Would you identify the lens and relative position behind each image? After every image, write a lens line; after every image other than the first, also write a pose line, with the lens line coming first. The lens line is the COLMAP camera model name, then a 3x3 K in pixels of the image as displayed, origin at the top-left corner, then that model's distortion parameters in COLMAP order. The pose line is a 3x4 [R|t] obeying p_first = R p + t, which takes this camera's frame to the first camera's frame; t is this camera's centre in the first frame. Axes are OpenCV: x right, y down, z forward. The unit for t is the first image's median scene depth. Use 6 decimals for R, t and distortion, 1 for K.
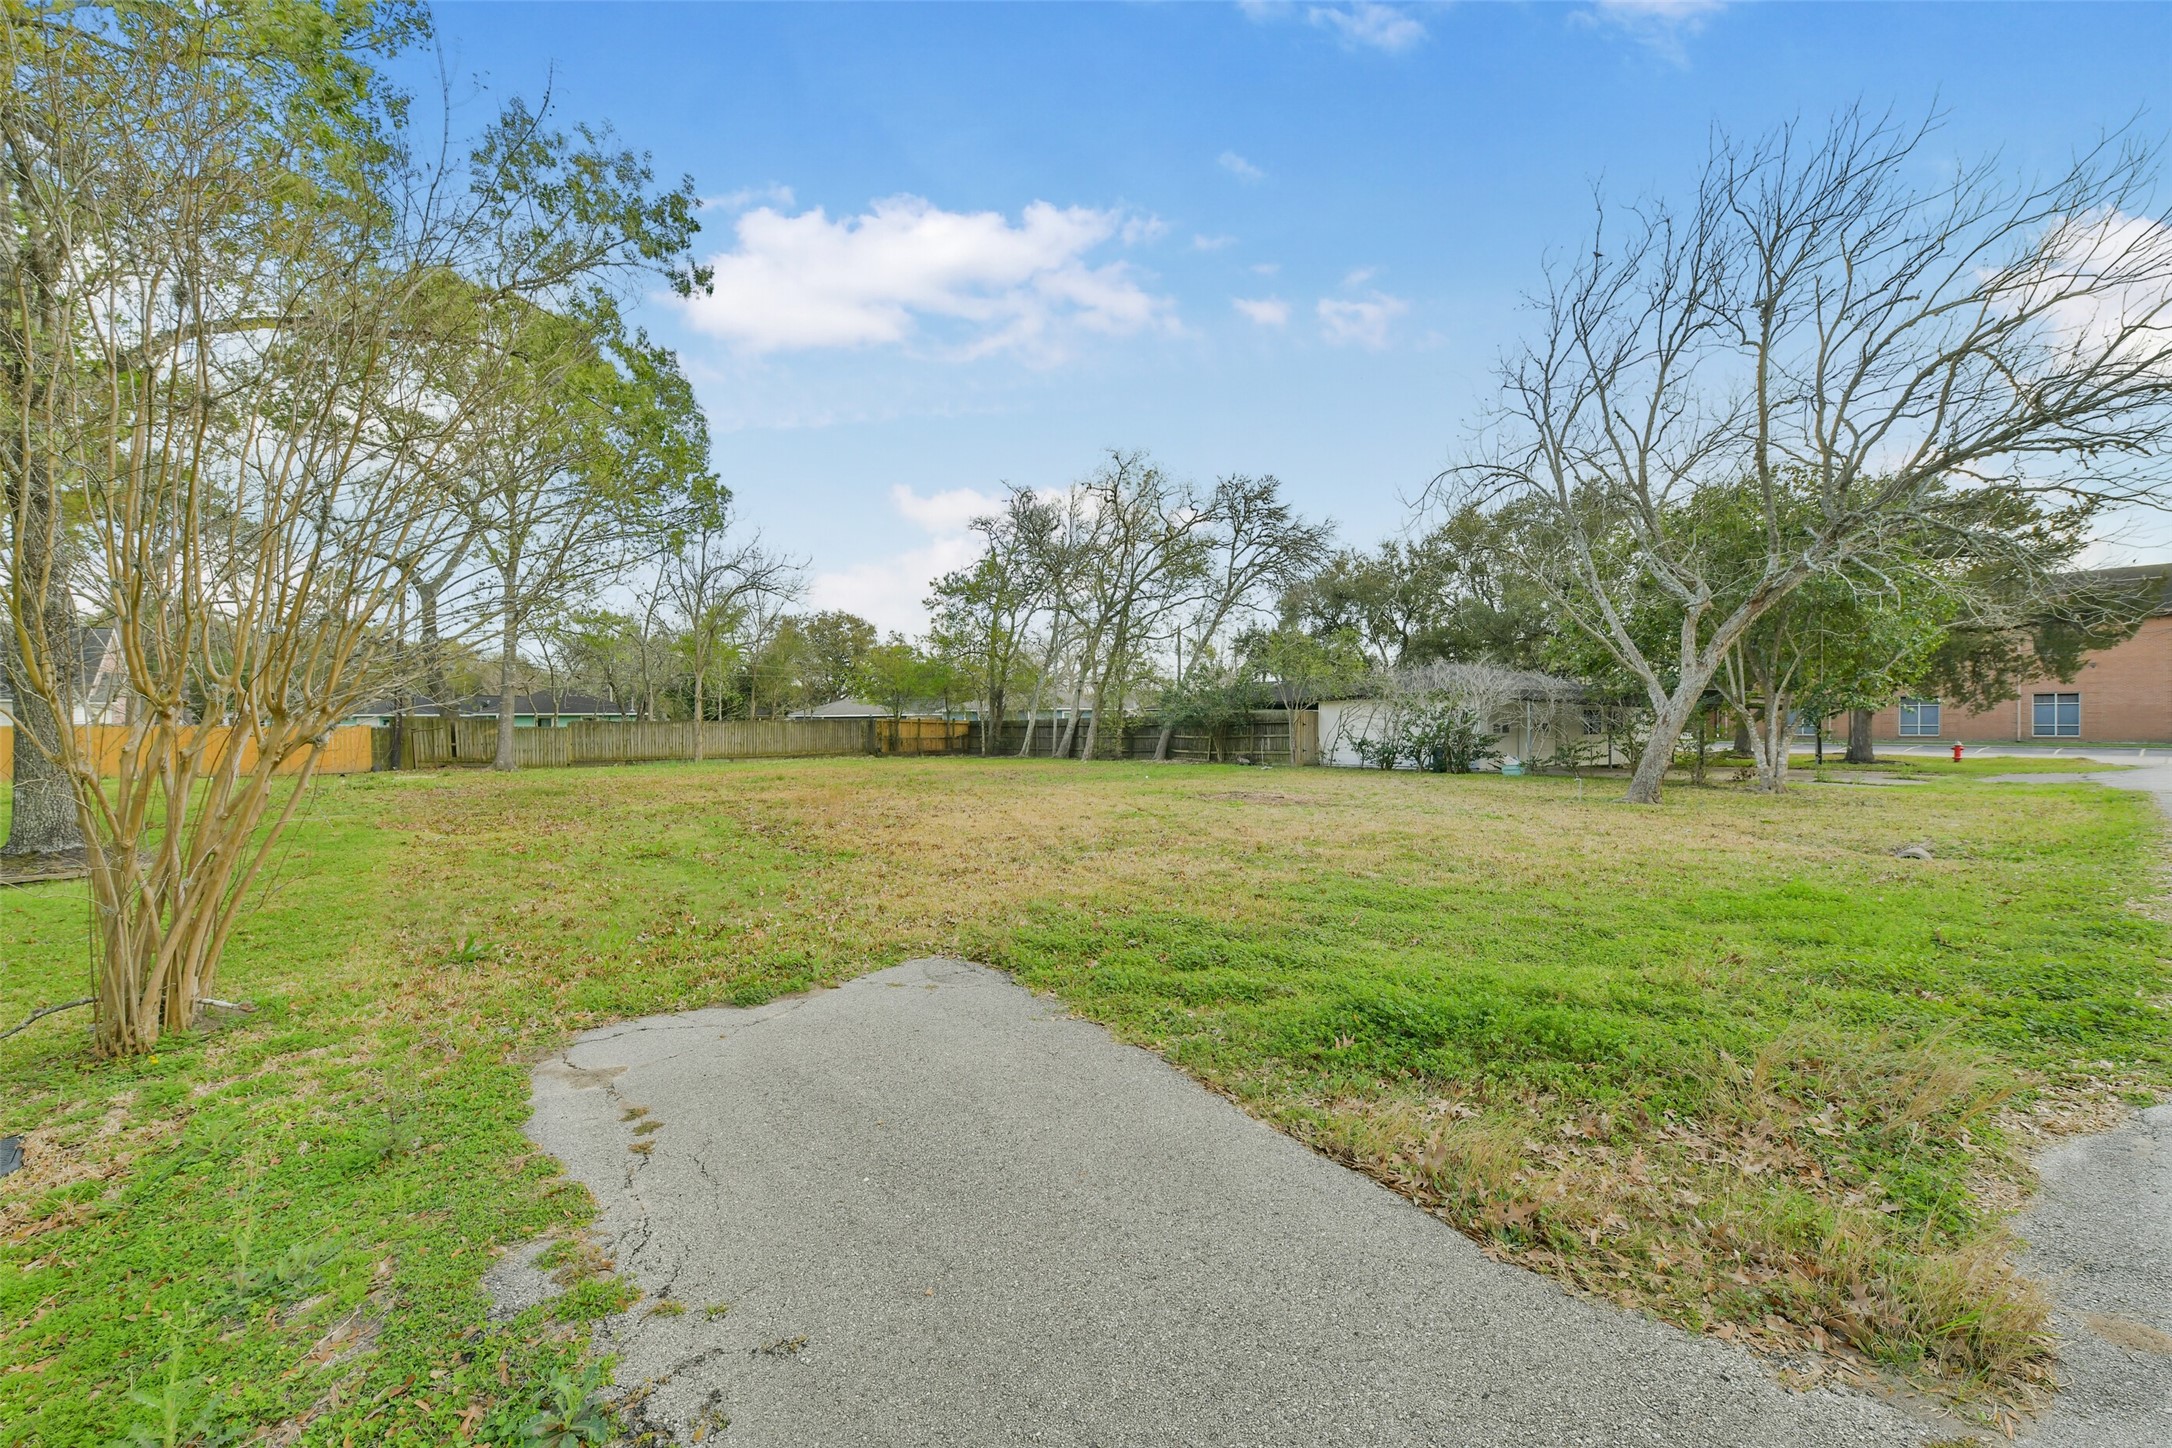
lens RADIAL K [[903.7, 0, 1086.0], [0, 903.7, 724.0], [0, 0, 1]] dist [0.013656, -0.000037]
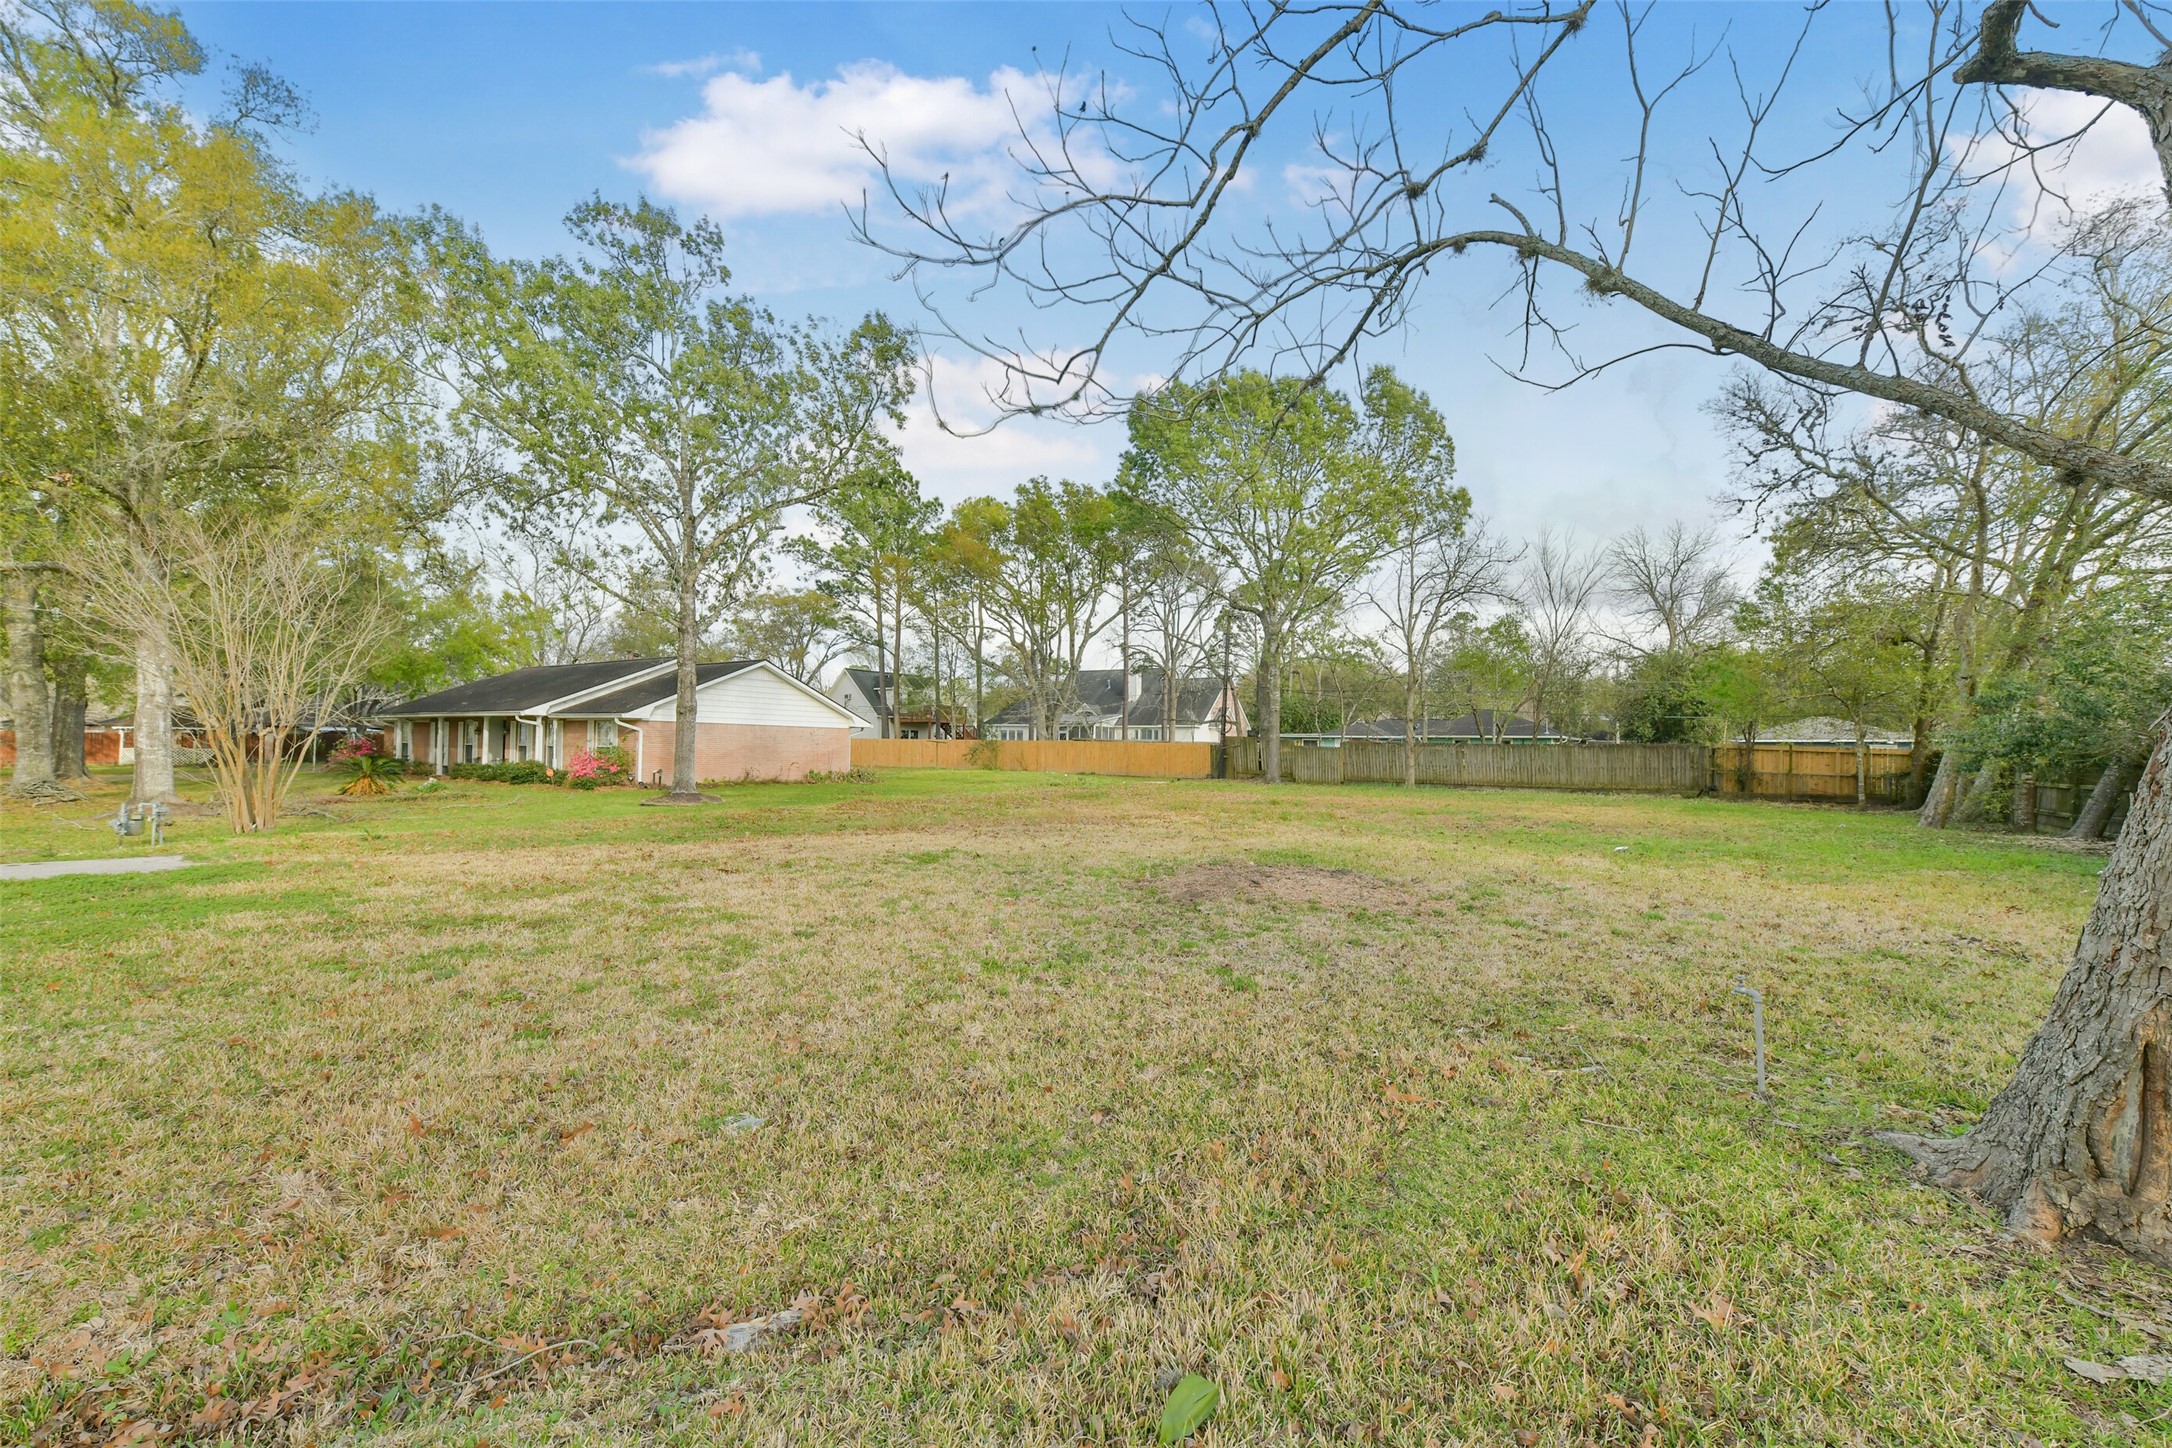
lens RADIAL K [[903.7, 0, 1086.0], [0, 903.7, 724.0], [0, 0, 1]] dist [0.013656, -0.000037]
pose [[0.330797, -0.008063, -0.943667, 0.300480], [-0.019734, 0.999686, -0.015459, -0.000942], [0.943496, 0.023736, 0.330534, 0.321182]]
